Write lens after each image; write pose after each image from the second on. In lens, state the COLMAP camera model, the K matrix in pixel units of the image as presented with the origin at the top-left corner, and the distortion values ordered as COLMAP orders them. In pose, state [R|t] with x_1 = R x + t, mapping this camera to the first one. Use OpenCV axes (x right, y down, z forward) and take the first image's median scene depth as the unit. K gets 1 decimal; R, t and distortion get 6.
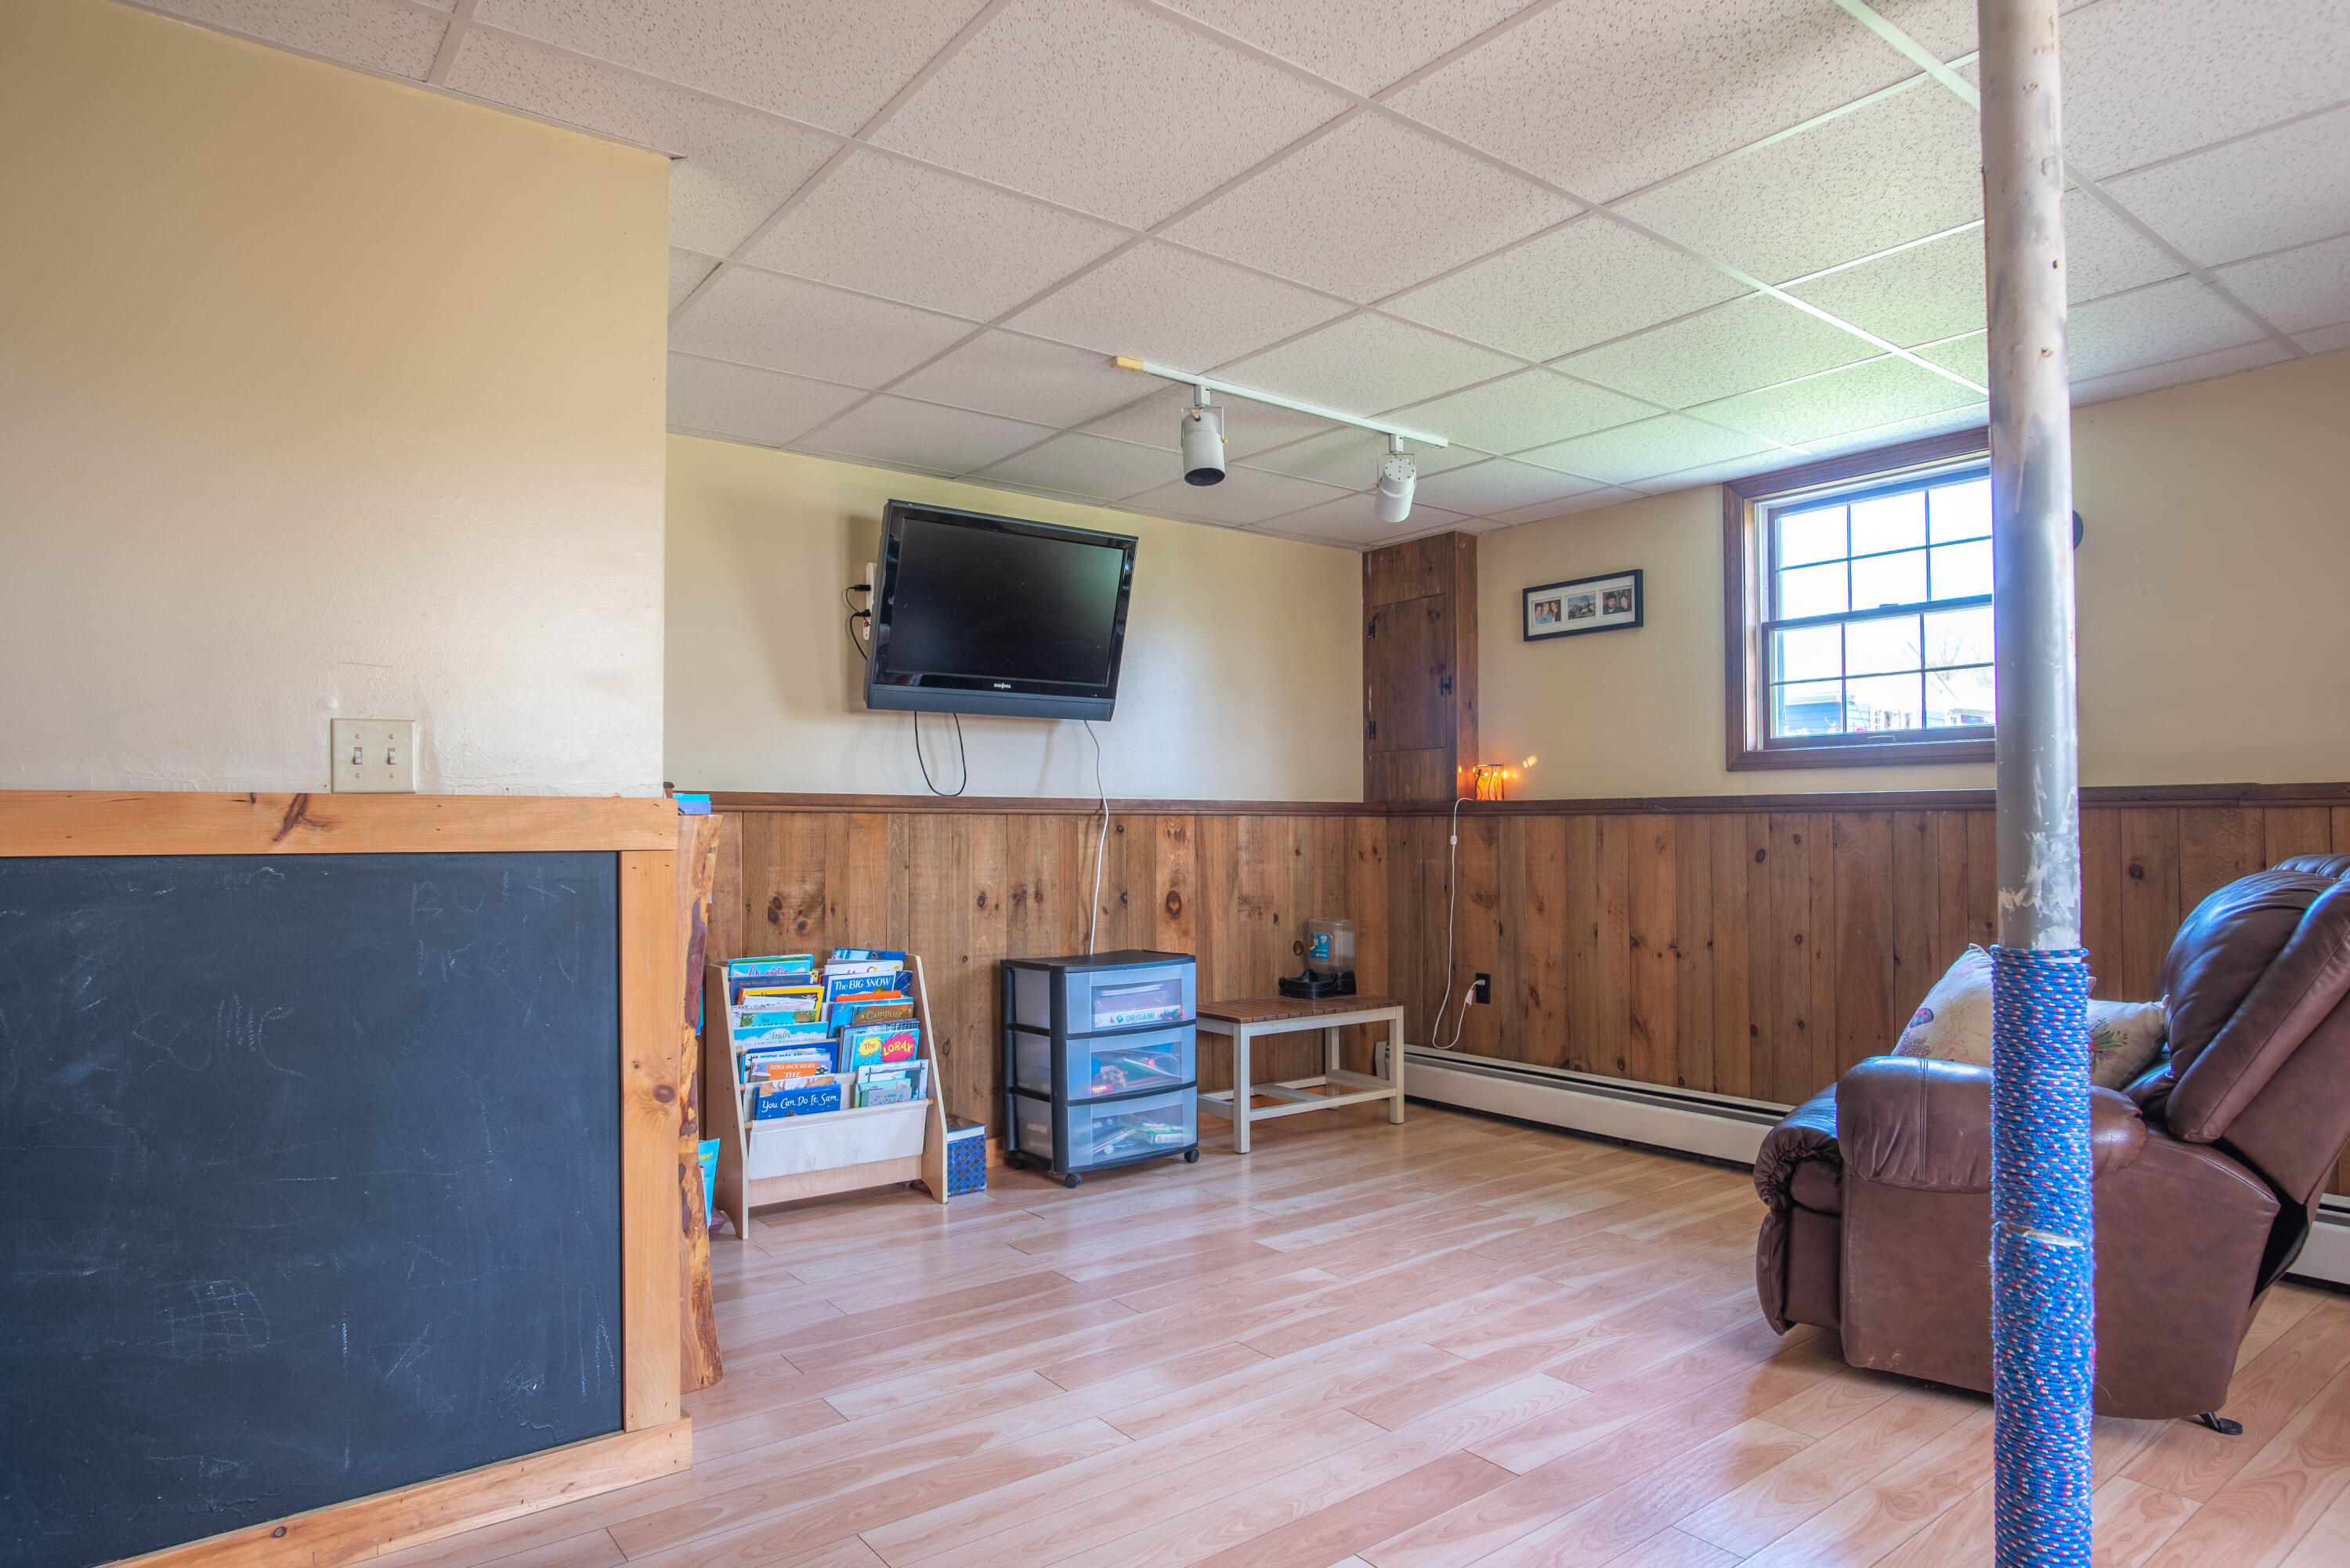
lens RADIAL K [[1352.1, 0, 1170.0], [0, 1352.1, 807.2], [0, 0, 1]] dist [-0.023572, 0.001834]
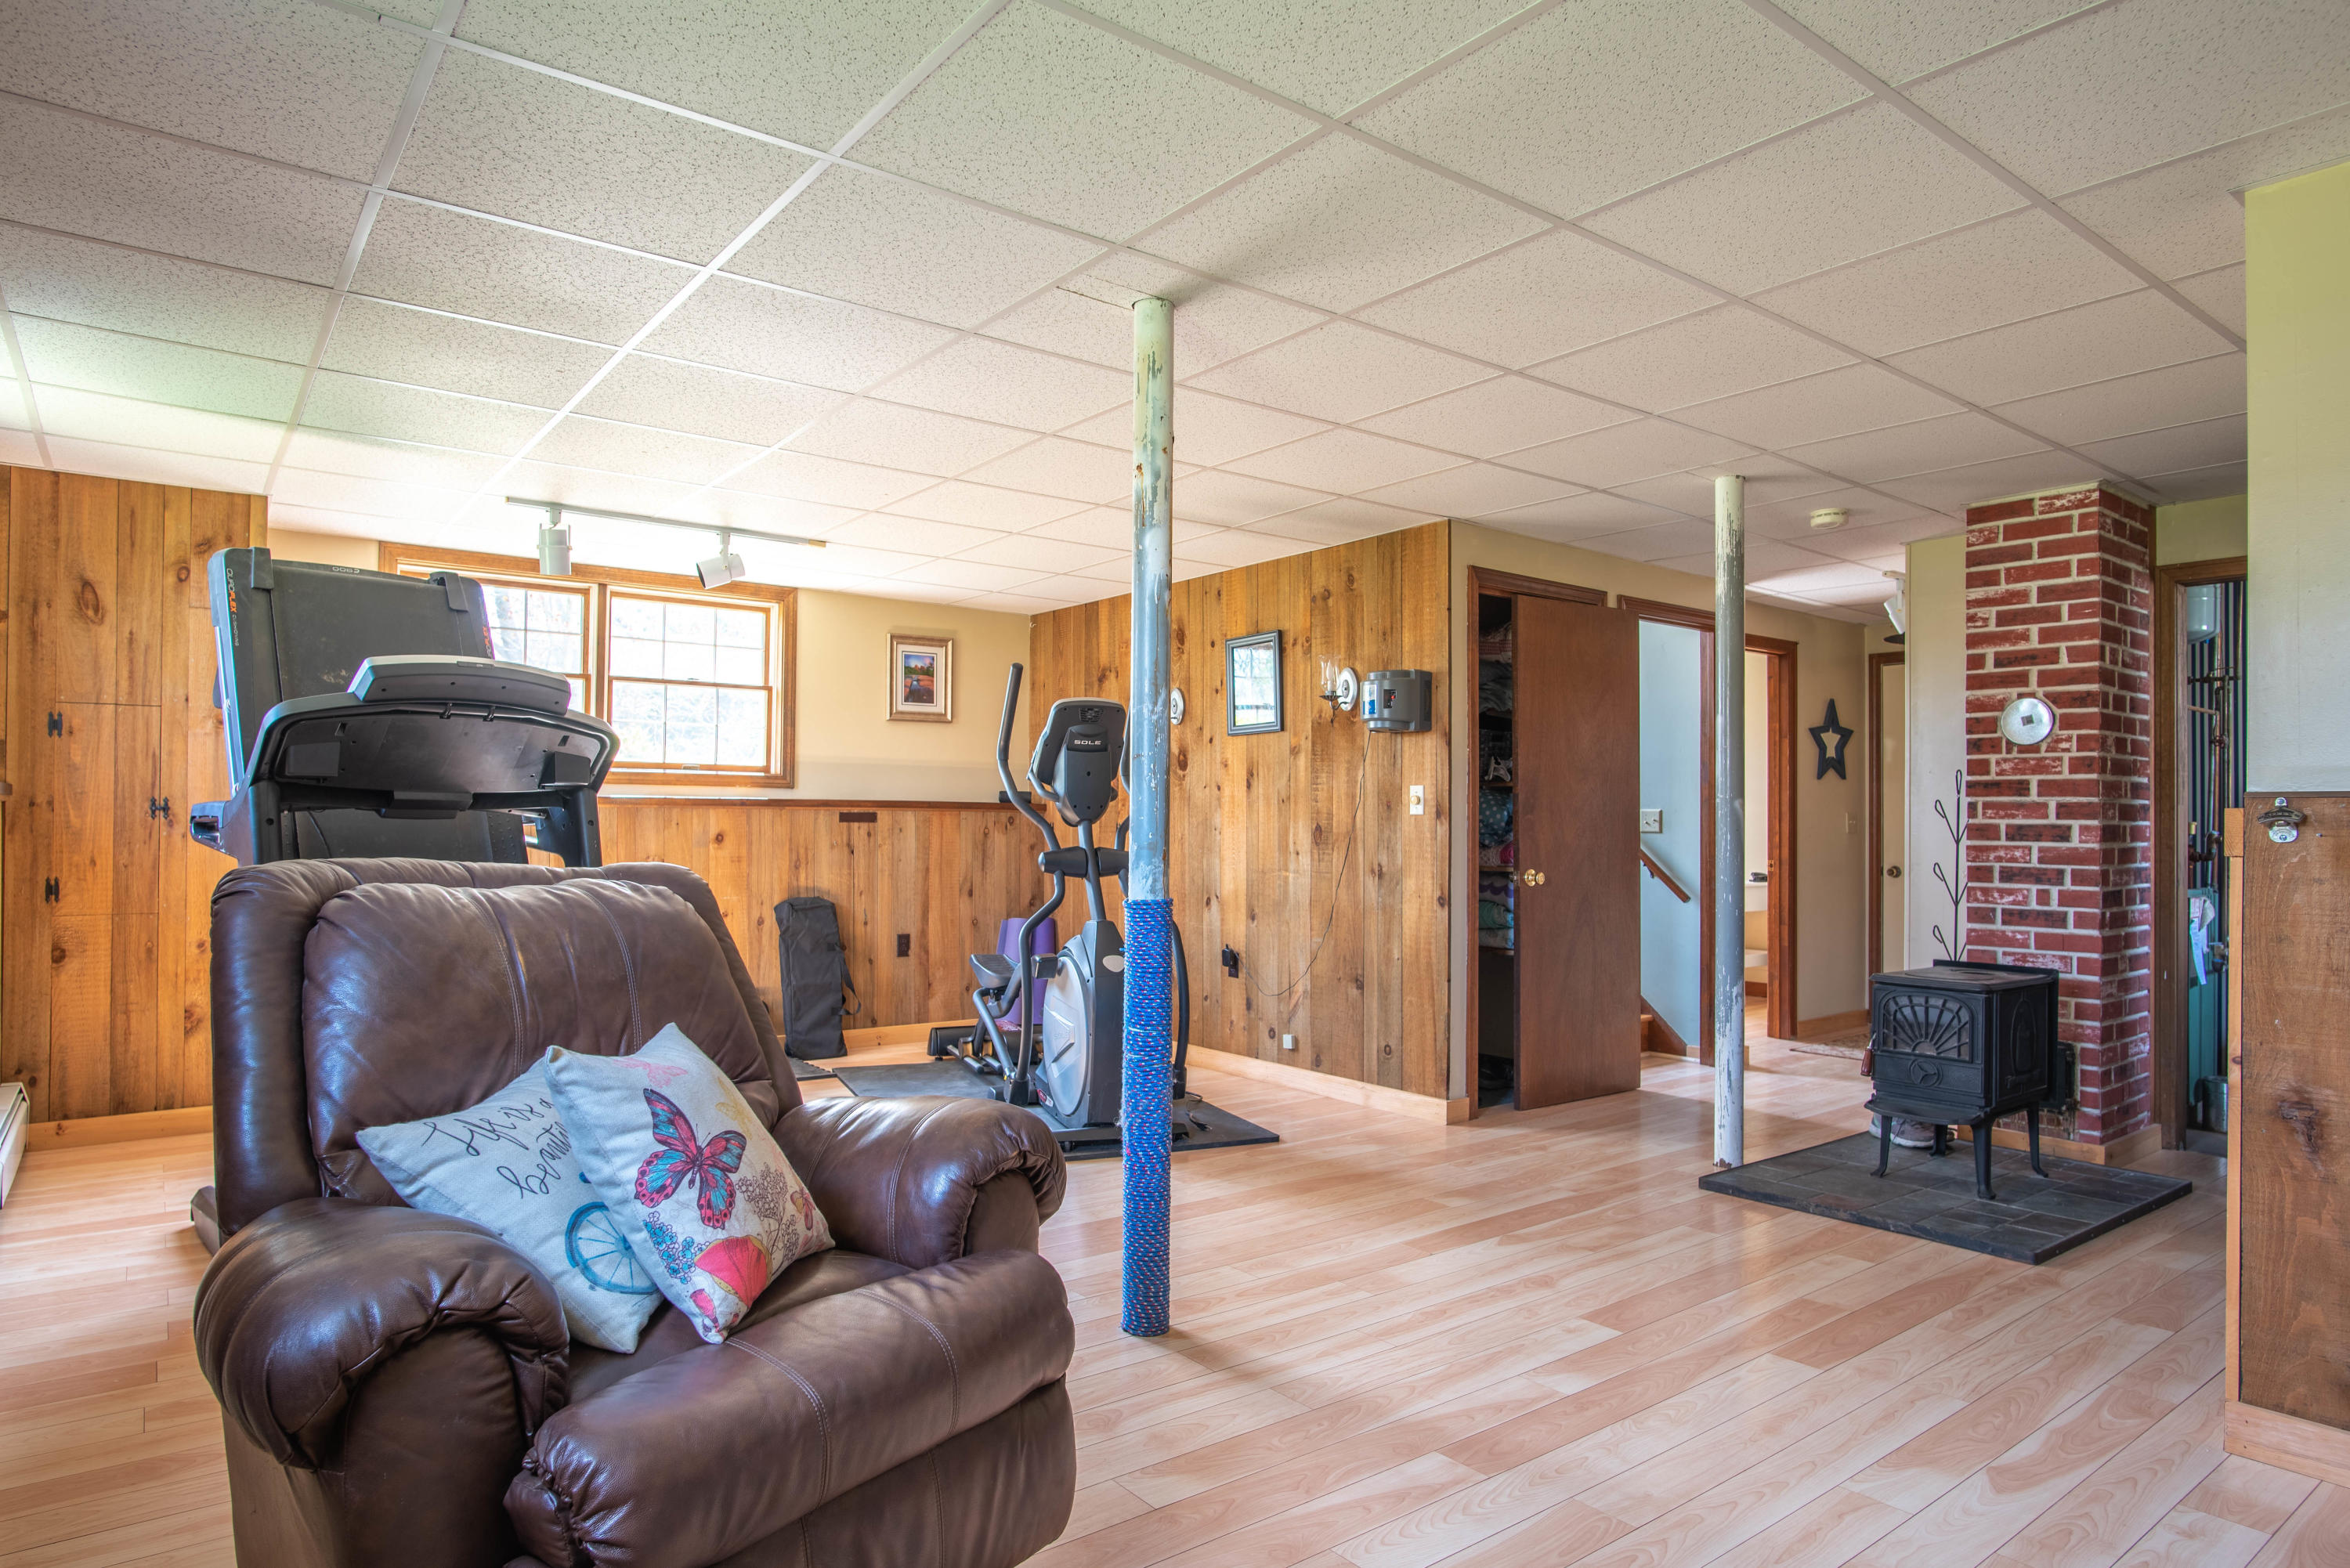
lens RADIAL K [[1352.1, 0, 1170.0], [0, 1352.1, 807.2], [0, 0, 1]] dist [-0.023572, 0.001834]
pose [[-0.999985, -0.005429, 0.000514, 0.450527], [-0.005439, 0.999730, -0.022599, 0.017998], [-0.000391, -0.022602, -0.999744, 1.977716]]
